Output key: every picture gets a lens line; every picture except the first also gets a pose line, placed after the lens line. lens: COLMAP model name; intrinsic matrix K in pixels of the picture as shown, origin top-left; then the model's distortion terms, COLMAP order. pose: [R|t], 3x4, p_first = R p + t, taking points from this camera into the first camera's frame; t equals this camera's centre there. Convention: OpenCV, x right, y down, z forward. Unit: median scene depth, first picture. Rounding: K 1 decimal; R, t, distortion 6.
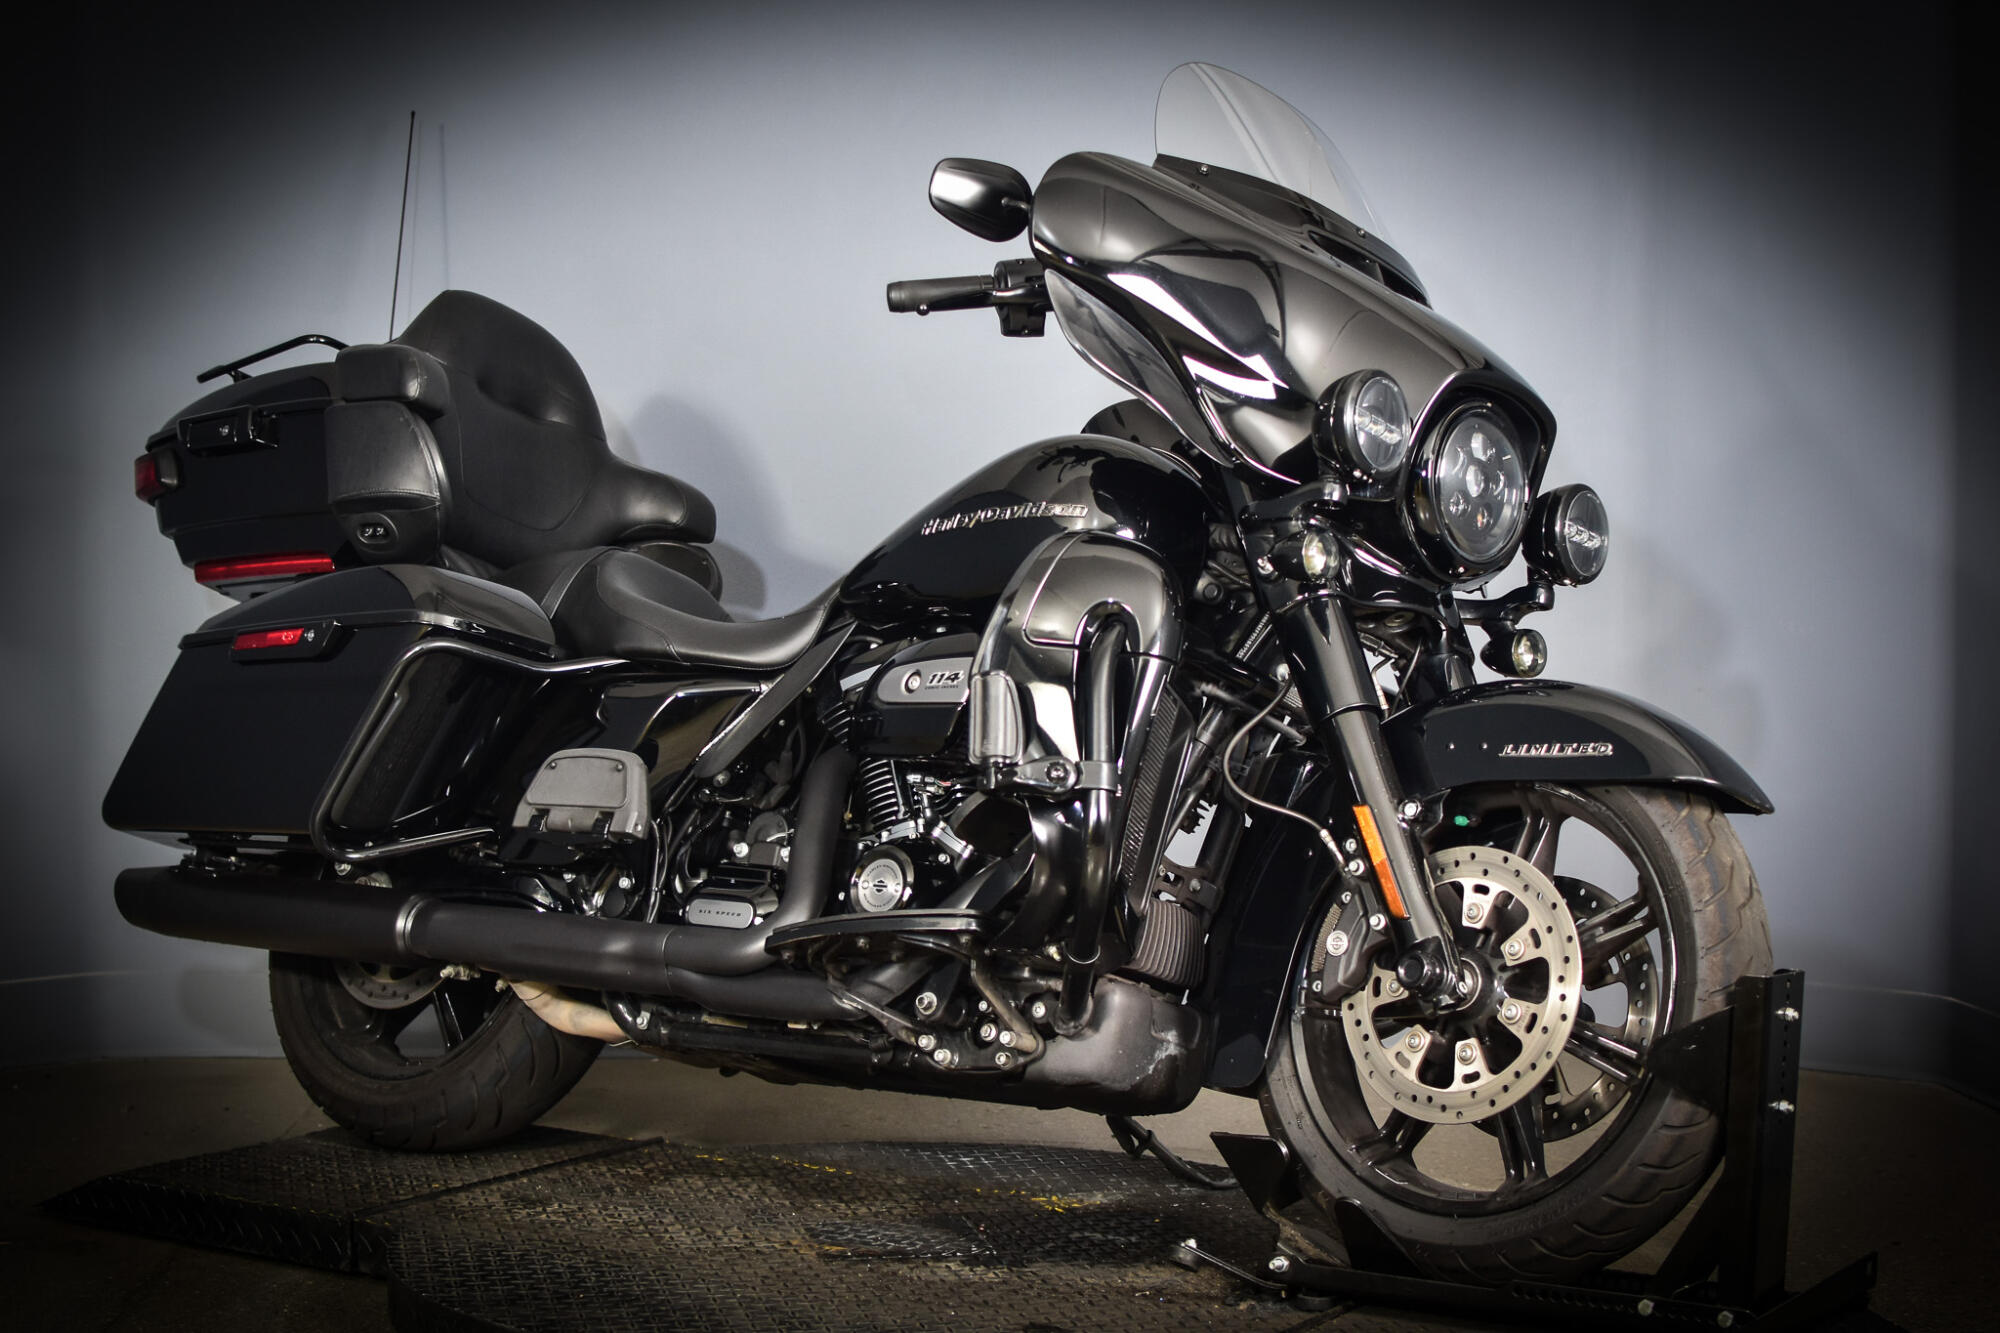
lens RADIAL K [[3060.6, 0, 1000.0], [0, 3060.6, 666.5], [0, 0, 1]] dist [-0.172055, 0.043444]
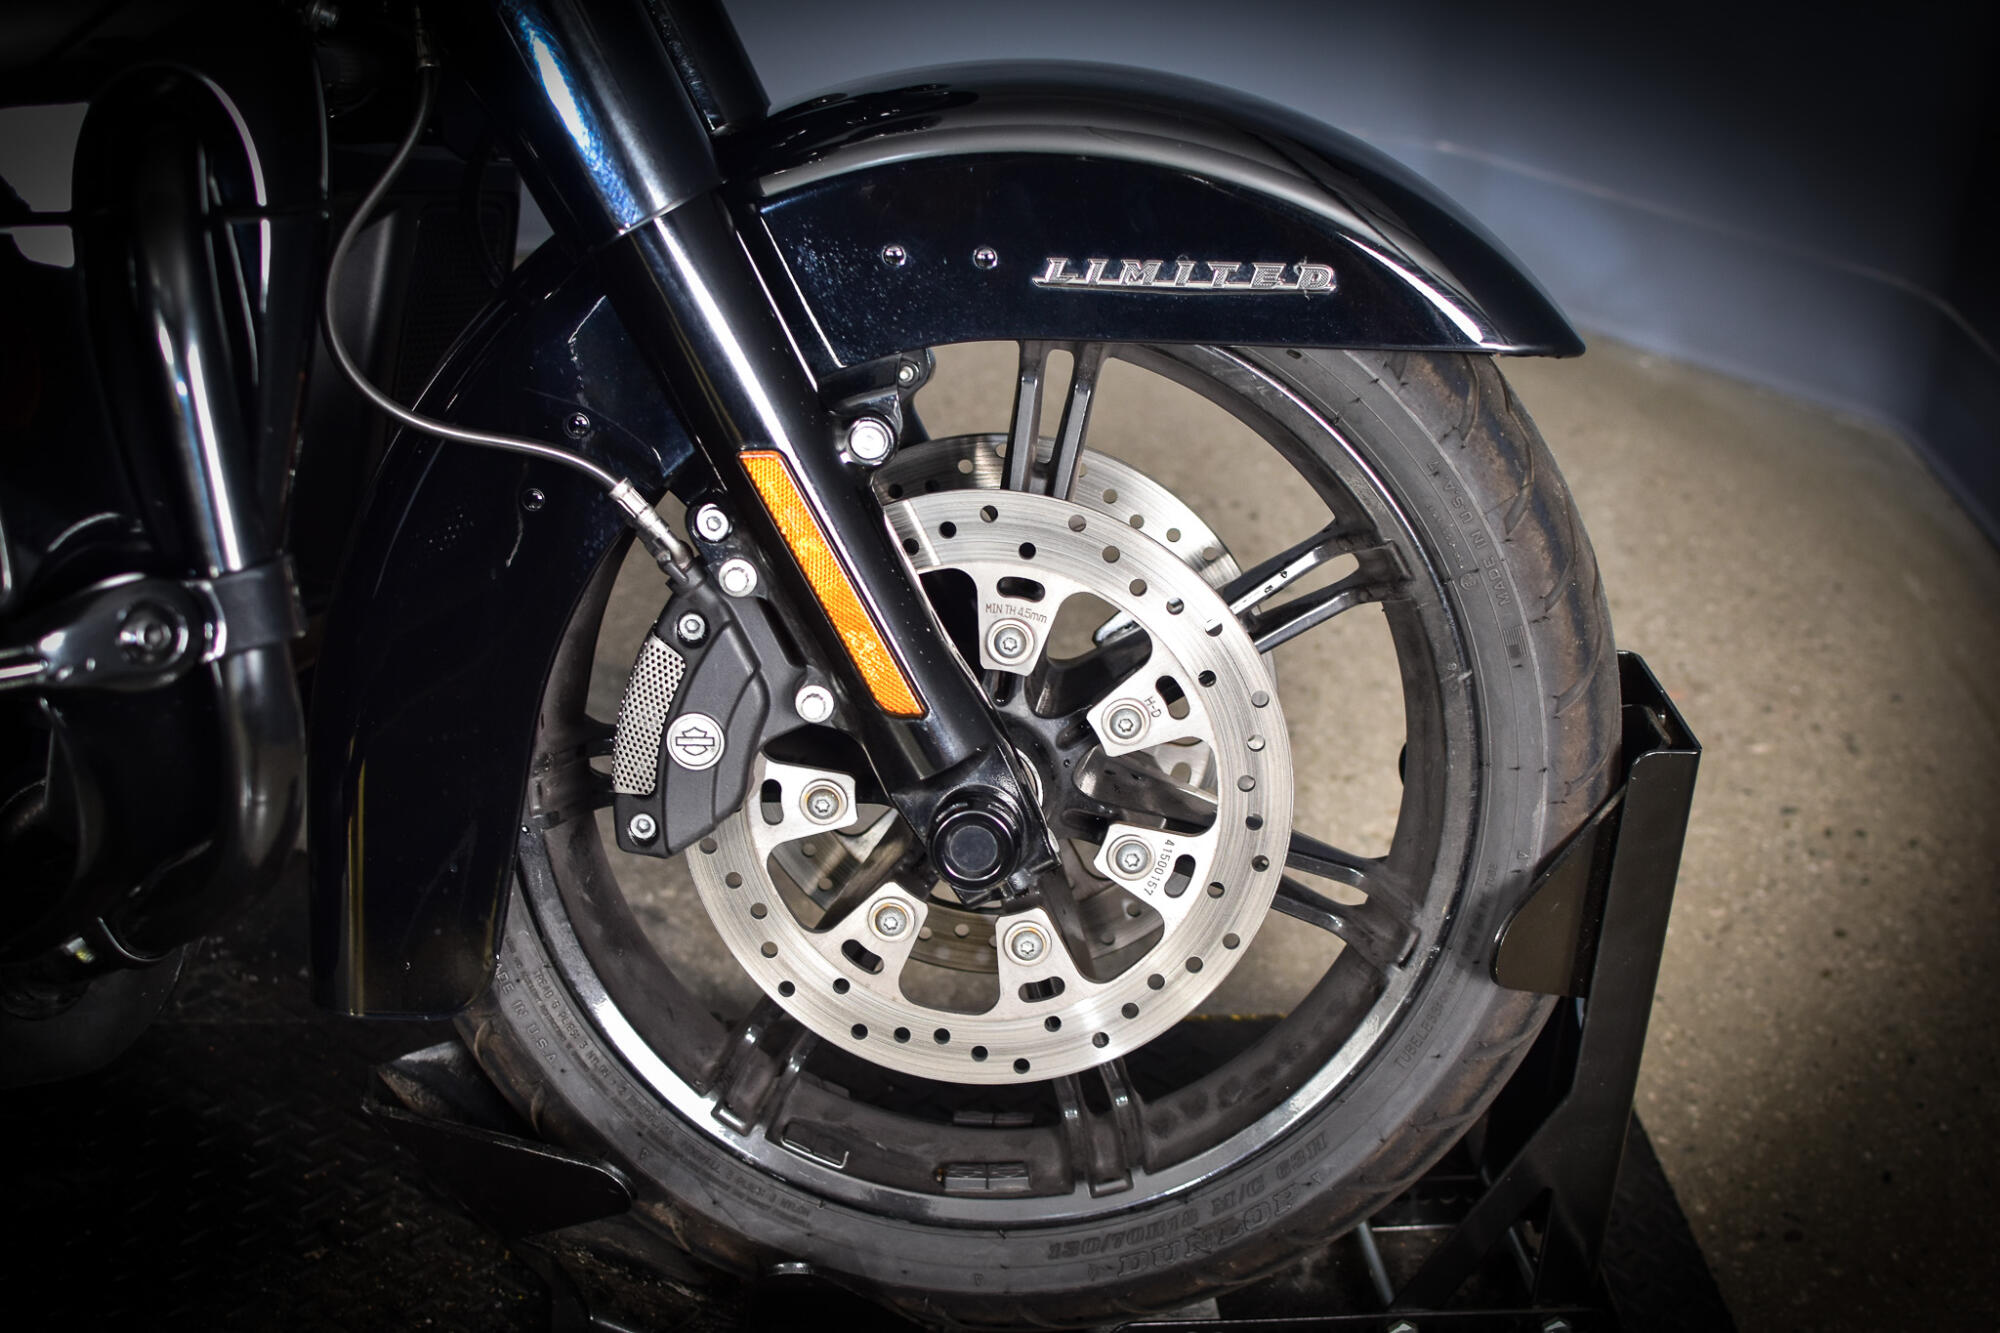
lens RADIAL K [[3060.6, 0, 1000.0], [0, 3060.6, 666.5], [0, 0, 1]] dist [-0.172055, 0.043444]
pose [[0.779135, -0.264251, 0.568437, -0.102685], [-0.035396, 0.886813, 0.460771, -0.123591], [-0.625856, -0.379123, 0.681593, 0.690907]]
